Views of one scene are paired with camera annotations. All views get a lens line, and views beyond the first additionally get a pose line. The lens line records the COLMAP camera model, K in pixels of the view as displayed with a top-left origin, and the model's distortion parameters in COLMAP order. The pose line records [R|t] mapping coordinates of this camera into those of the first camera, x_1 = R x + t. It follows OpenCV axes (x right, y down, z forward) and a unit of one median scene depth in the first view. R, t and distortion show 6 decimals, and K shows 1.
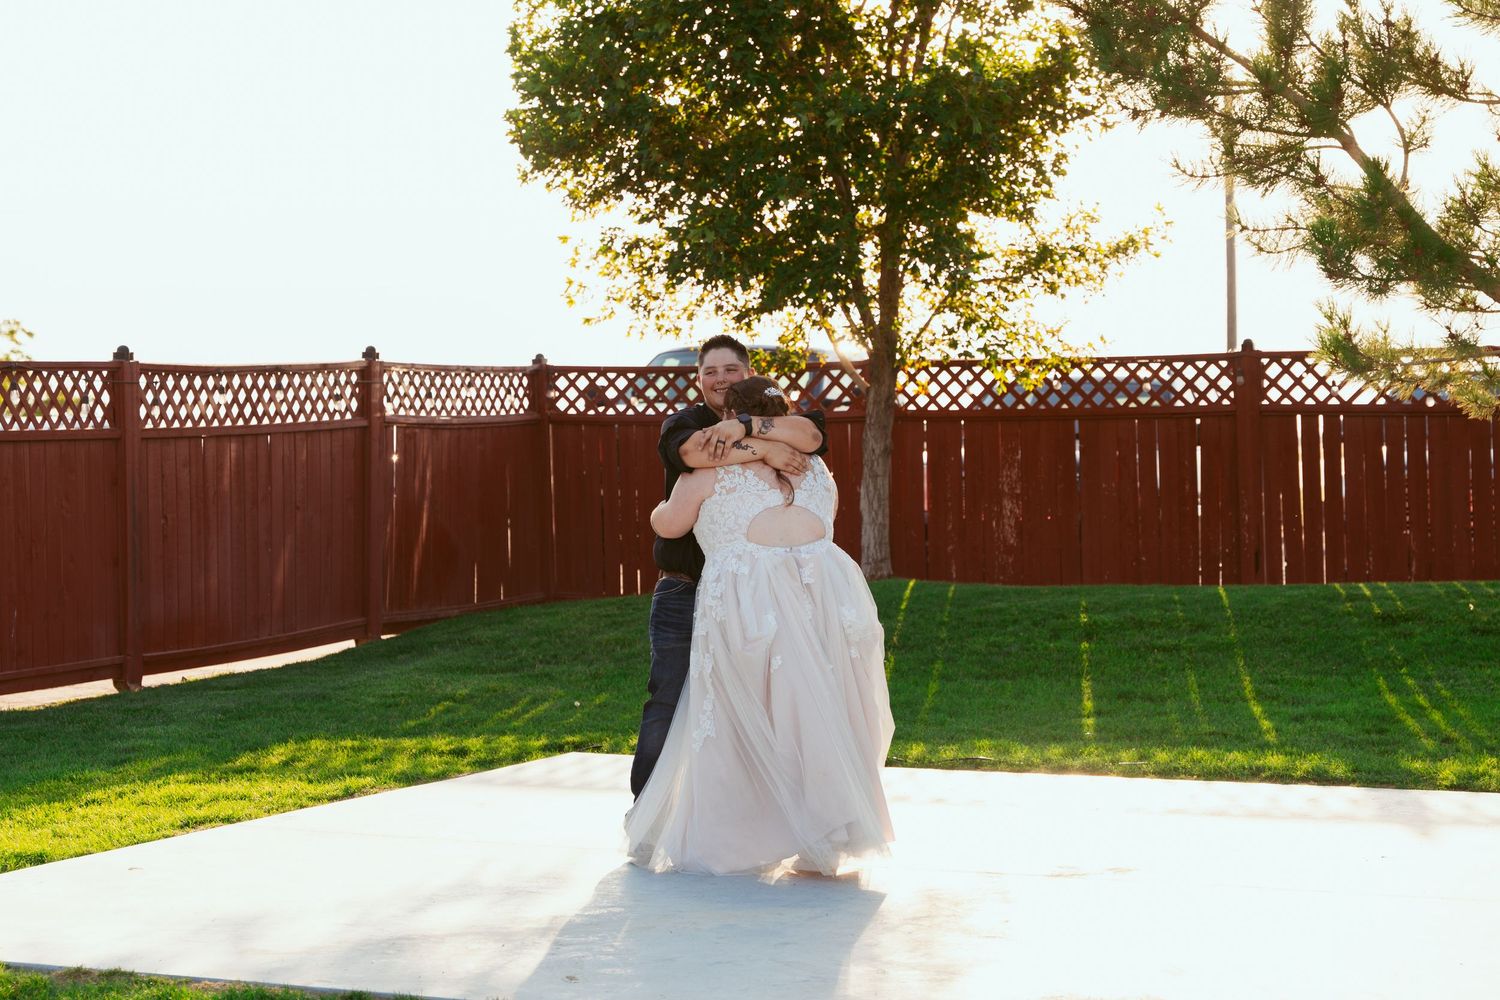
lens RADIAL K [[2832.7, 0, 749.6], [0, 2832.7, 477.2], [0, 0, 1]] dist [0.024411, -0.167866]
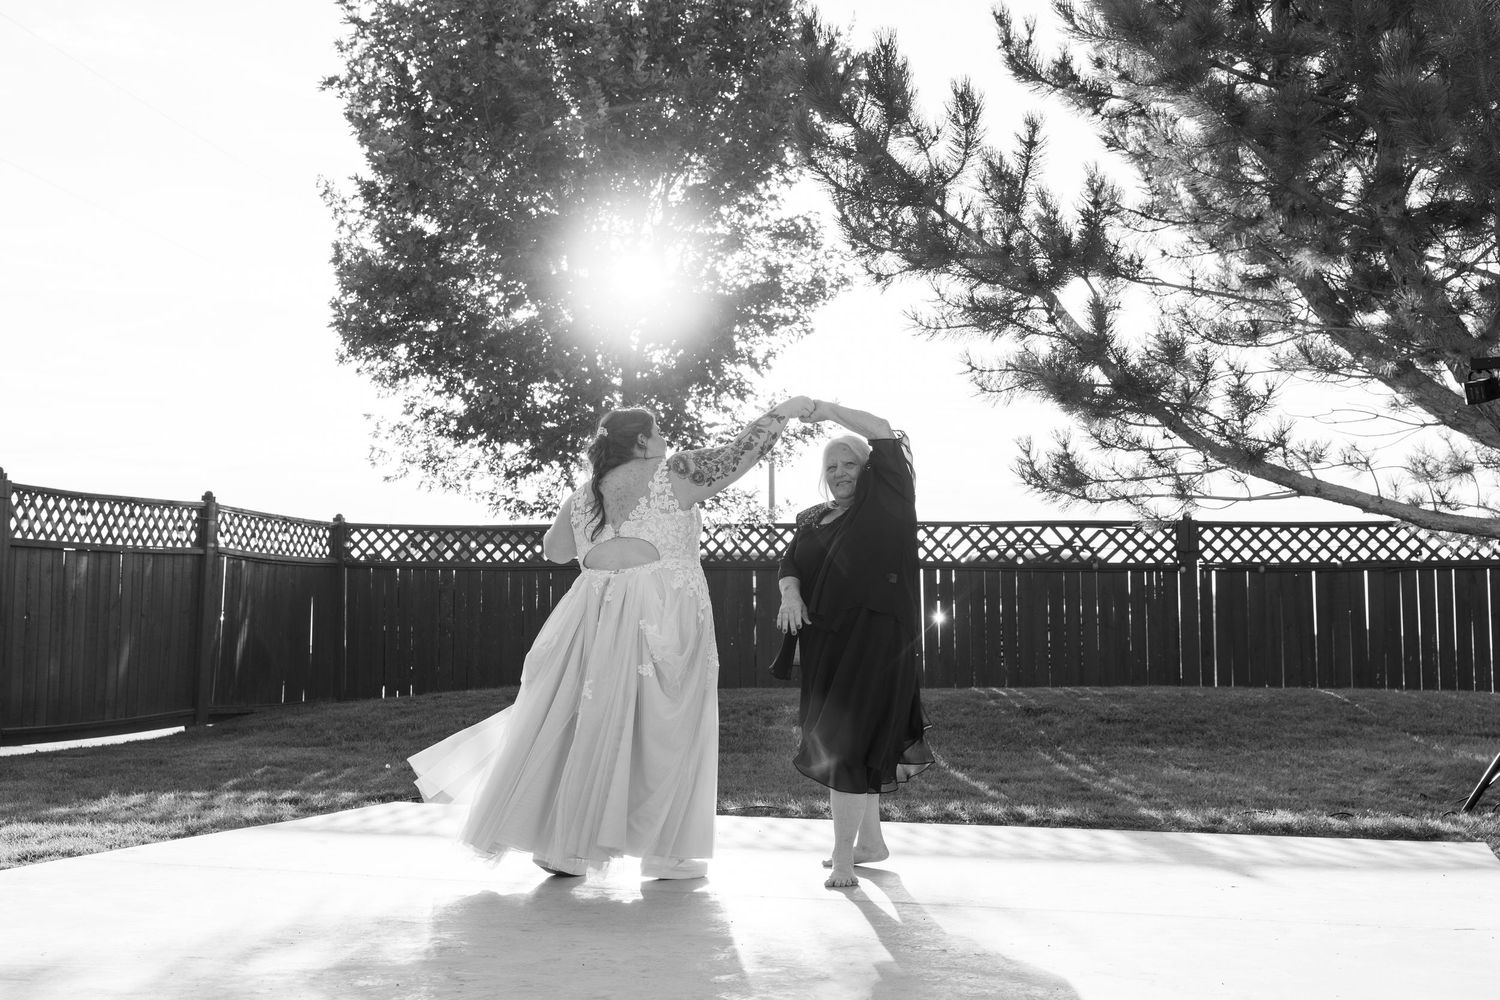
lens RADIAL K [[1797.9, 0, 728.9], [0, 1797.9, 508.2], [0, 0, 1]] dist [0.002641, 0.011593]
pose [[0.986812, 0.033808, 0.158298, -0.034084], [-0.019537, 0.995672, -0.090862, 0.030597], [-0.160685, 0.086571, 0.983202, 0.190696]]
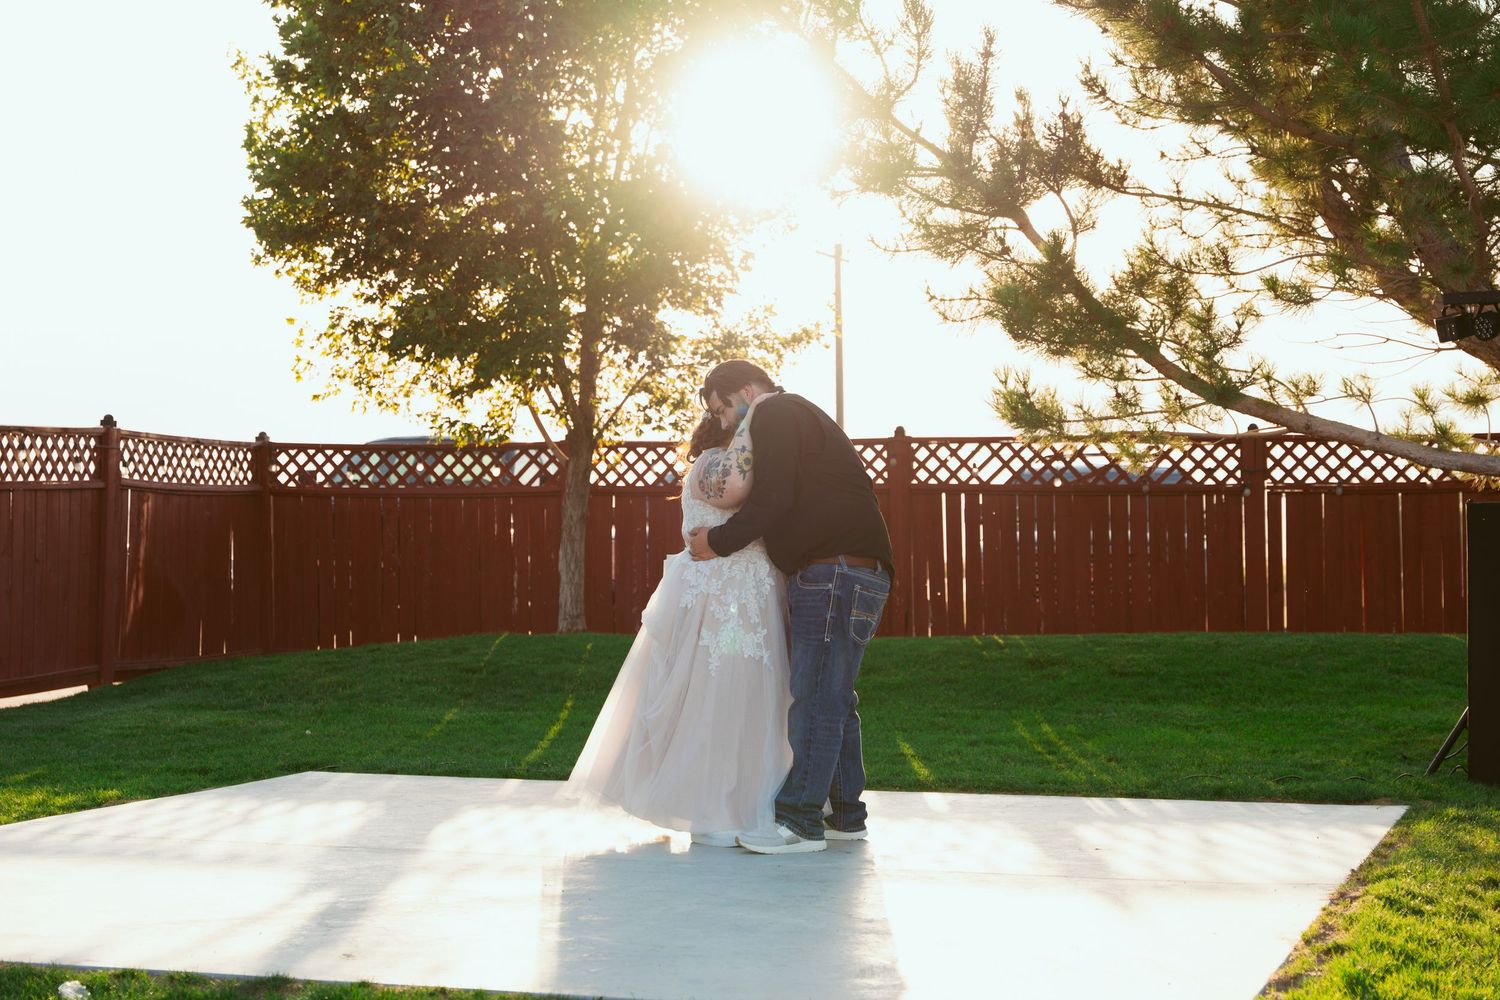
lens RADIAL K [[2404.8, 0, 750.0], [0, 2404.8, 500.0], [0, 0, 1]] dist [0.015052, -0.082041]
pose [[0.990471, 0.015884, 0.136805, -0.016824], [-0.010820, 0.999231, -0.037680, 0.019457], [-0.137299, 0.035841, 0.989881, 0.058124]]
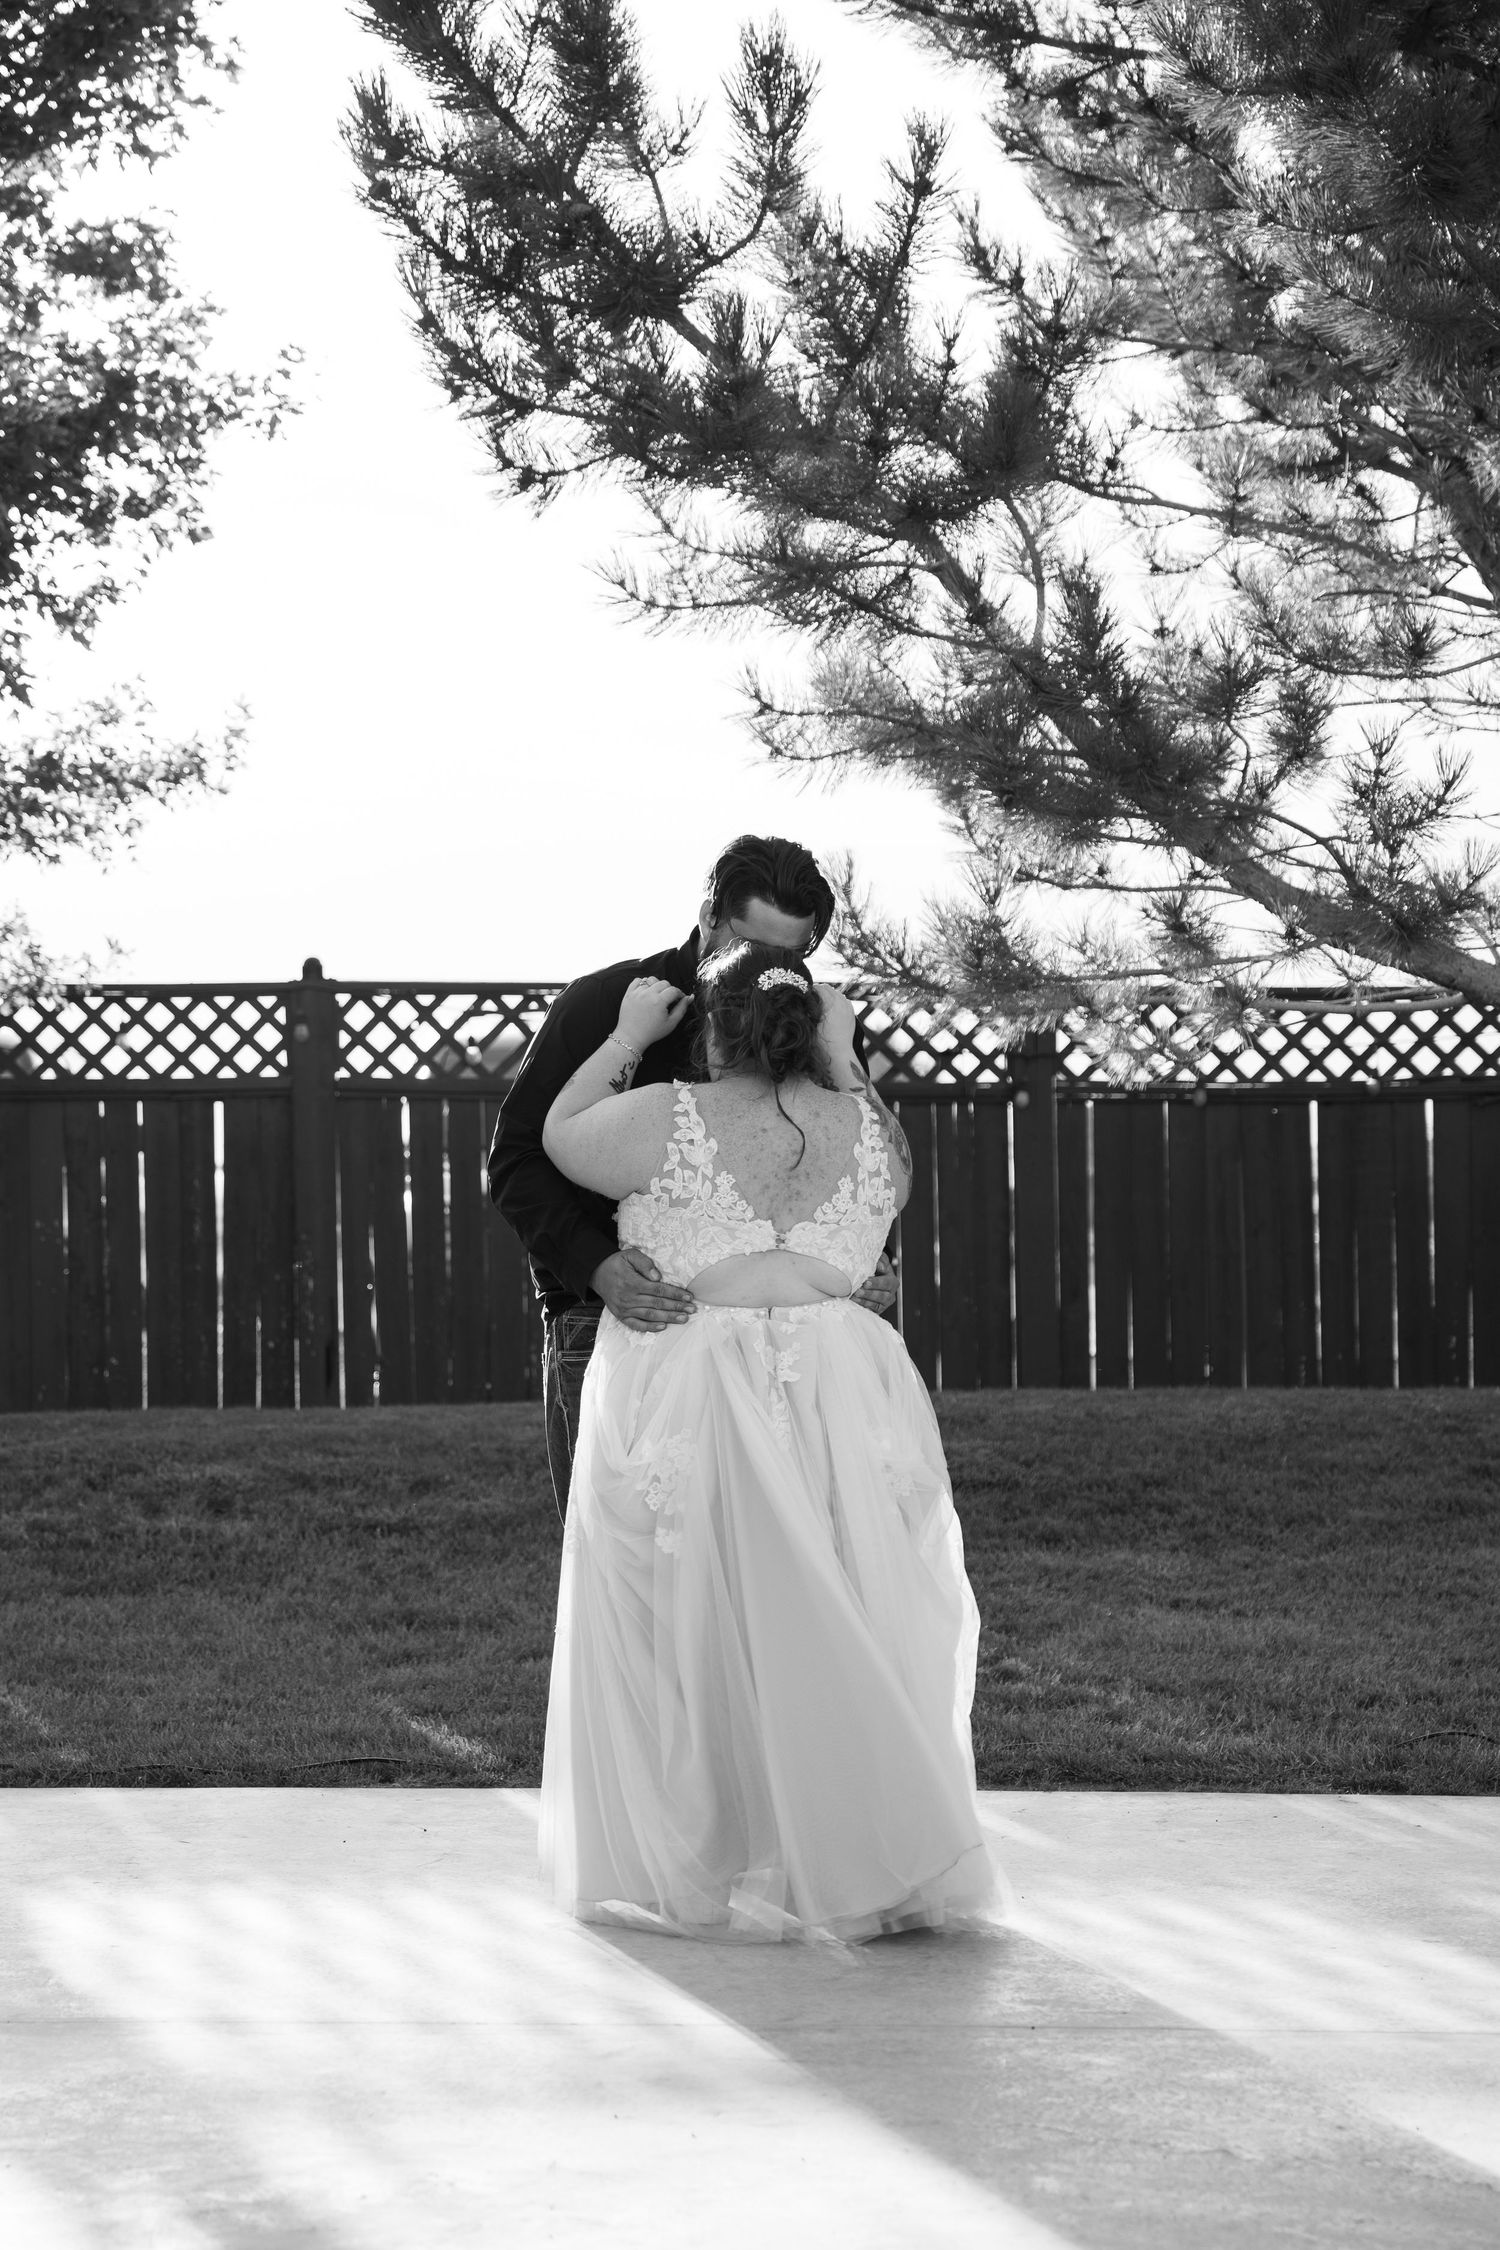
lens RADIAL K [[4653.2, 0, 656.5], [0, 4653.2, 1157.2], [0, 0, 1]] dist [0.217322, 0.411055]
pose [[0.919064, 0.012161, 0.393920, -0.127185], [-0.004991, 0.999803, -0.019221, 0.007314], [-0.394076, 0.015699, 0.918944, 0.160392]]
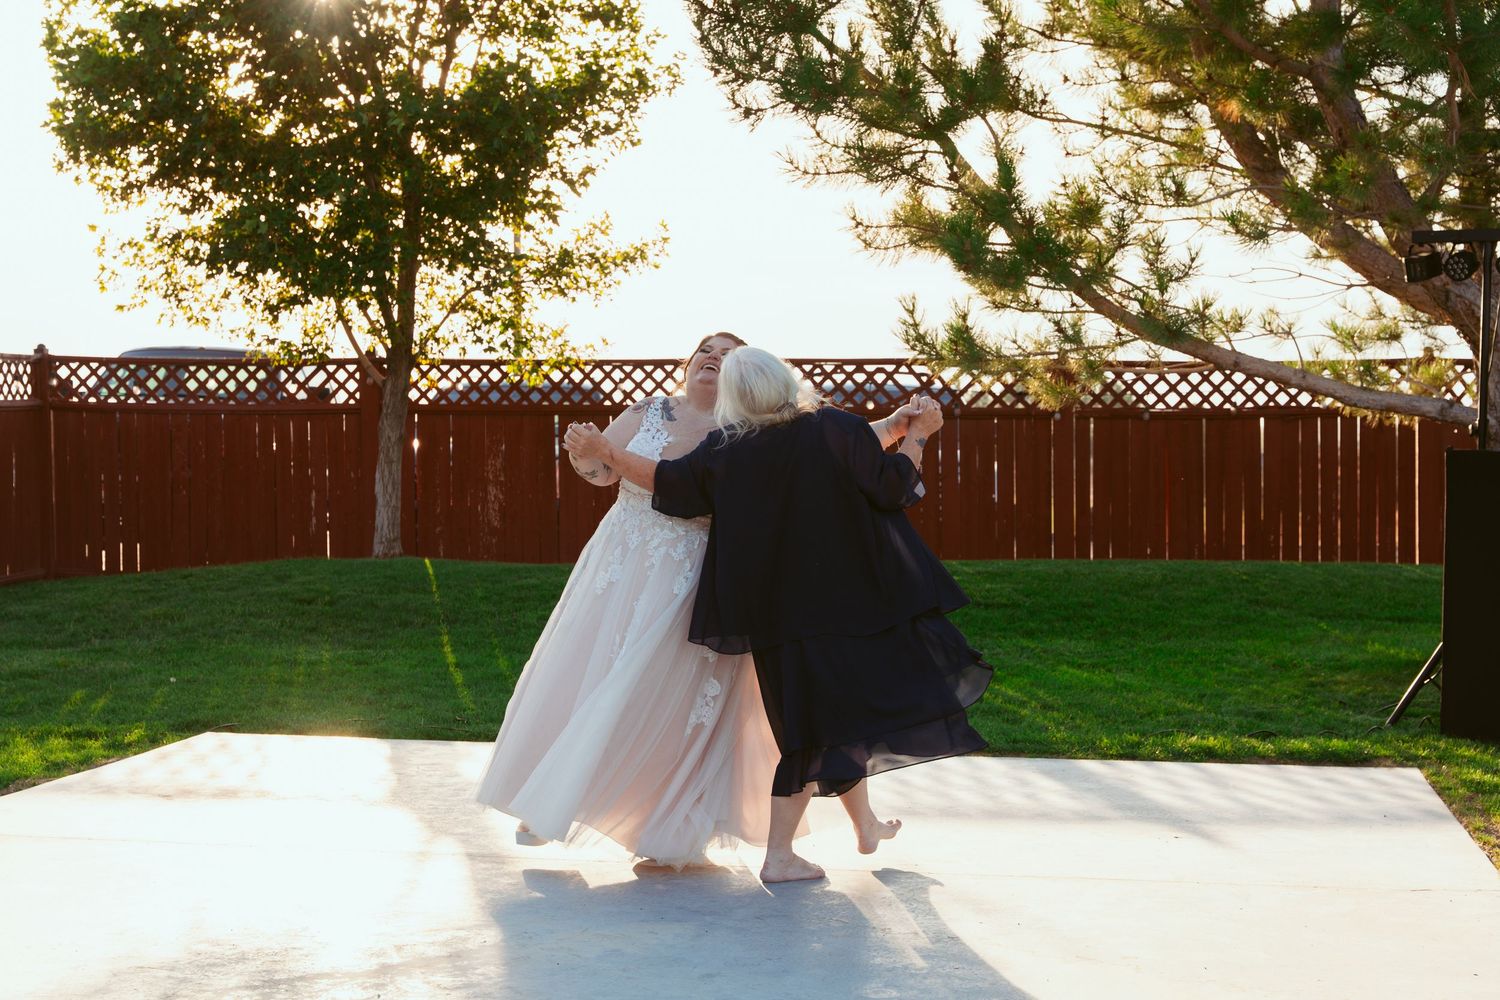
lens RADIAL K [[2238.8, 0, 697.2], [0, 2238.8, 511.1], [0, 0, 1]] dist [0.001363, 0.050431]
pose [[0.962985, 0.009508, 0.269387, -0.075851], [-0.013265, 0.999838, 0.012130, 0.006737], [-0.269228, -0.015254, 0.962956, 0.151455]]
